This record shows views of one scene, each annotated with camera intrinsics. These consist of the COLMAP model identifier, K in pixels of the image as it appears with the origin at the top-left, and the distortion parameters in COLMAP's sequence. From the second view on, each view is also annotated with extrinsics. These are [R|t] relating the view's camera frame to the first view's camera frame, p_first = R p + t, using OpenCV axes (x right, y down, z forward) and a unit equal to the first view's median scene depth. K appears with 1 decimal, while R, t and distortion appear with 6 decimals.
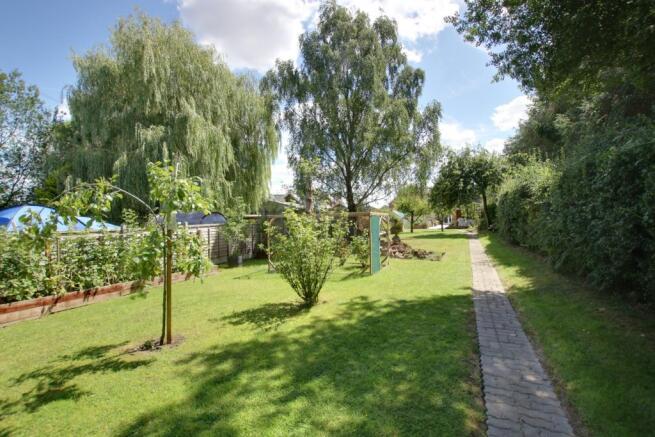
lens RADIAL K [[329.8, 0, 327.5], [0, 329.8, 218.5], [0, 0, 1]] dist [-0.003929, -0.000361]
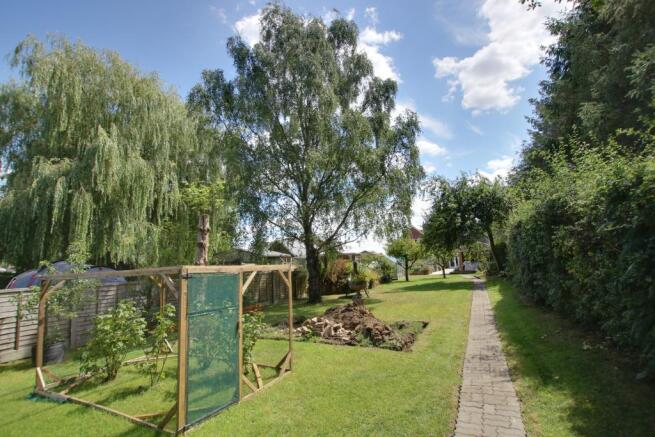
lens RADIAL K [[315.0, 0, 327.5], [0, 315.0, 218.5], [0, 0, 1]] dist [0.003510, 0.000157]
pose [[0.998454, -0.037513, -0.041022, 0.118392], [0.031239, 0.989068, -0.144113, -0.006177], [0.045979, 0.142608, 0.988711, 0.225018]]
